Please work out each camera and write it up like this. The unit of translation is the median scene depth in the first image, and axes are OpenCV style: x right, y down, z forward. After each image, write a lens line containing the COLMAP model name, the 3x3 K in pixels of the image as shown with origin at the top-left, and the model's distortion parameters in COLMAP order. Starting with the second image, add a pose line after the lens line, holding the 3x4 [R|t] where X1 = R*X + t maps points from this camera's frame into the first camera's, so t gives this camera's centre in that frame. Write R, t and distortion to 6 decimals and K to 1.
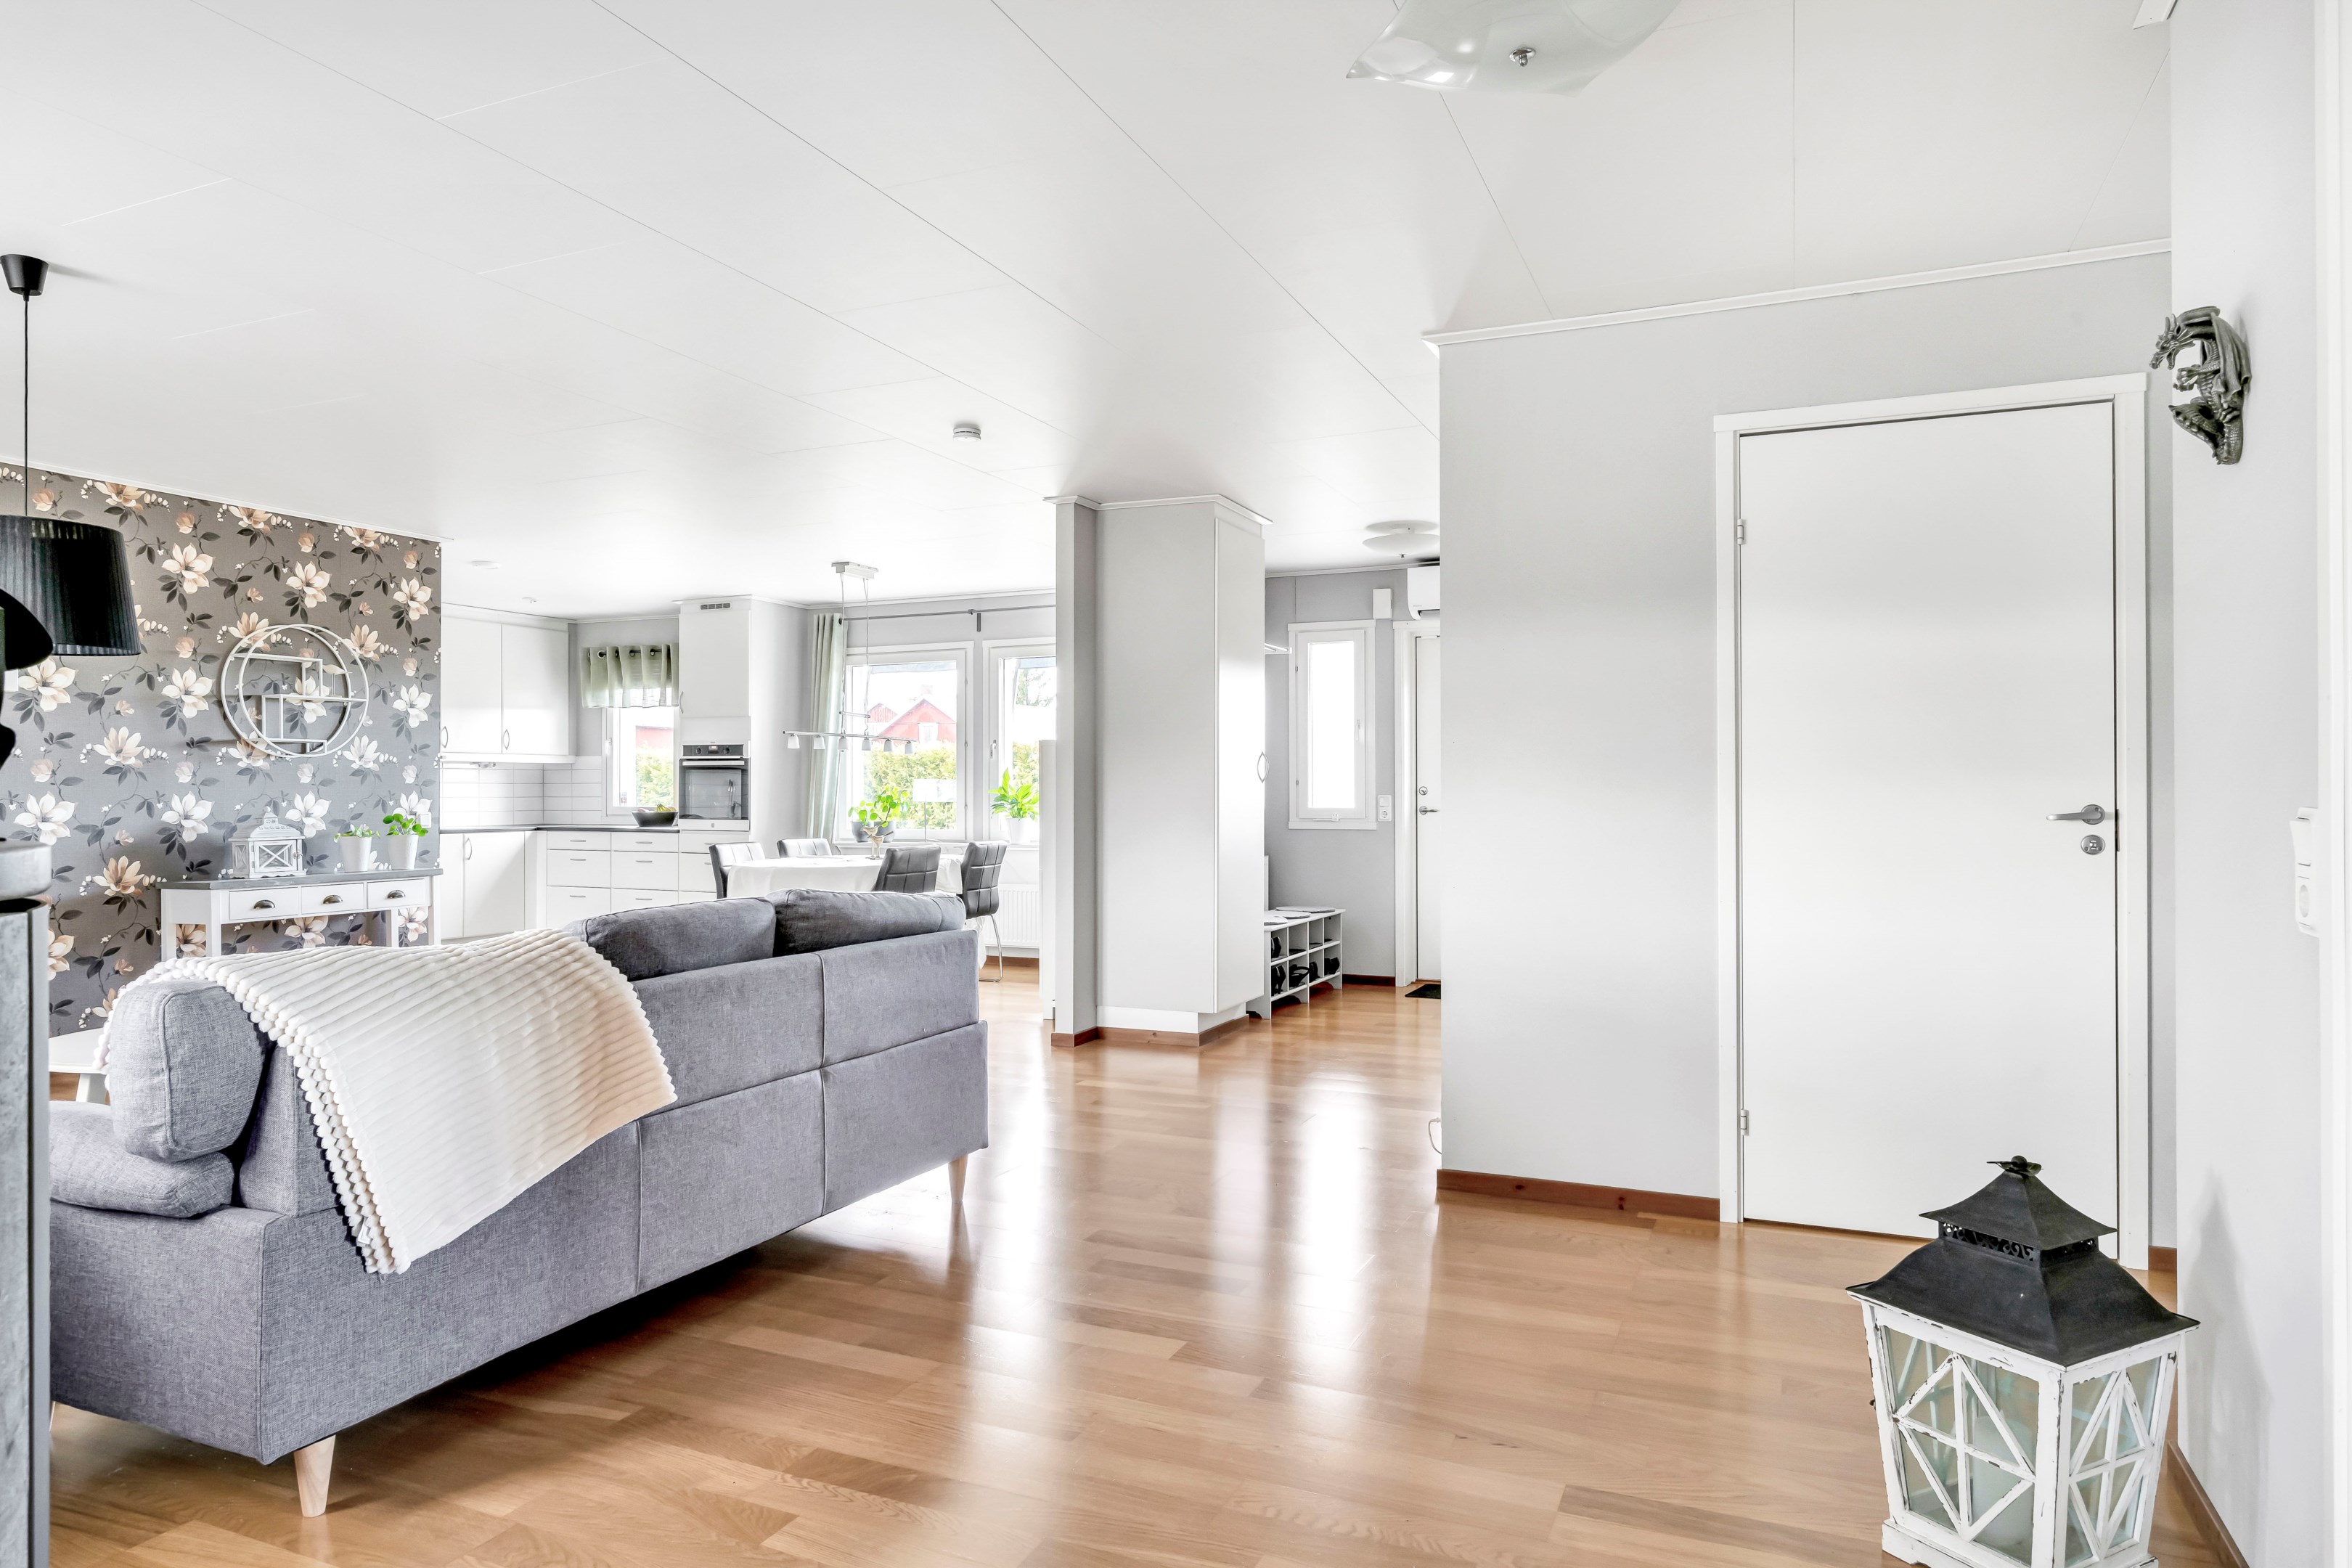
lens RADIAL K [[1435.4, 0, 1176.0], [0, 1435.4, 784.0], [0, 0, 1]] dist [-0.004276, -0.001561]
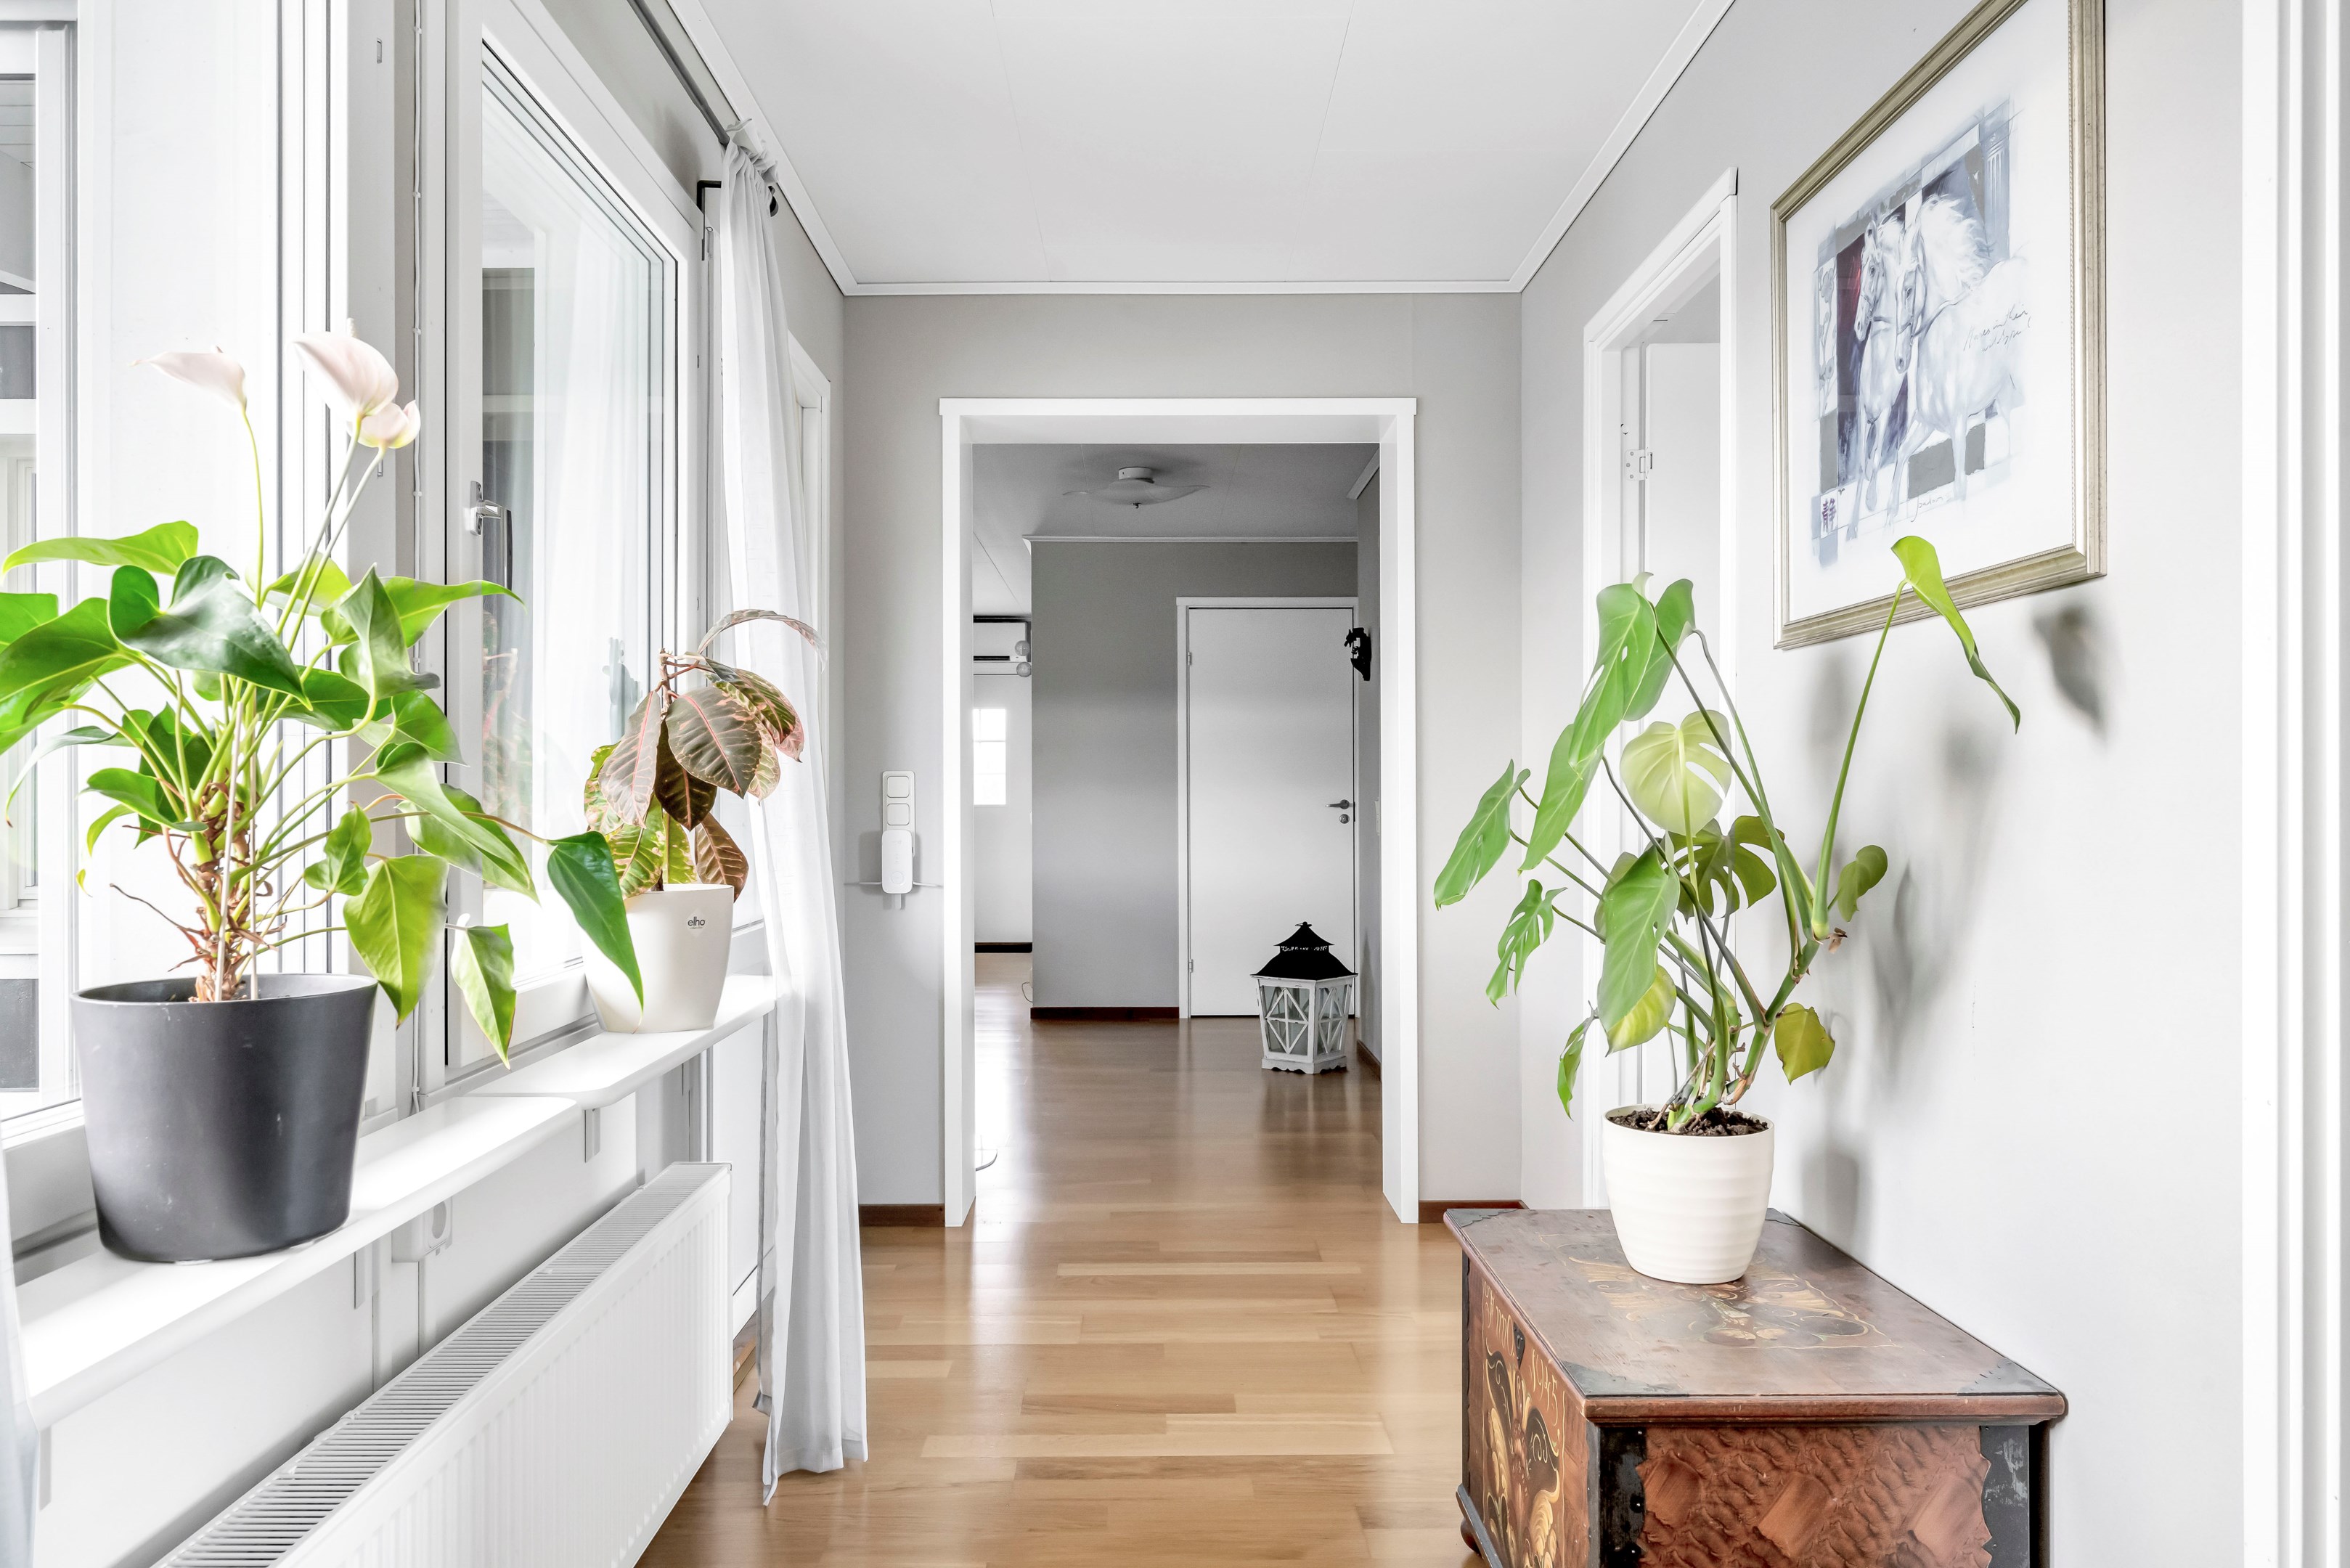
lens RADIAL K [[2032.9, 0, 1175.0], [0, 2032.9, 784.0], [0, 0, 1]] dist [0.000468, -0.000015]
pose [[0.907541, 0.002358, 0.419957, -0.768465], [-0.001130, 0.999994, -0.003174, 0.000544], [-0.419962, 0.002407, 0.907539, -1.465392]]
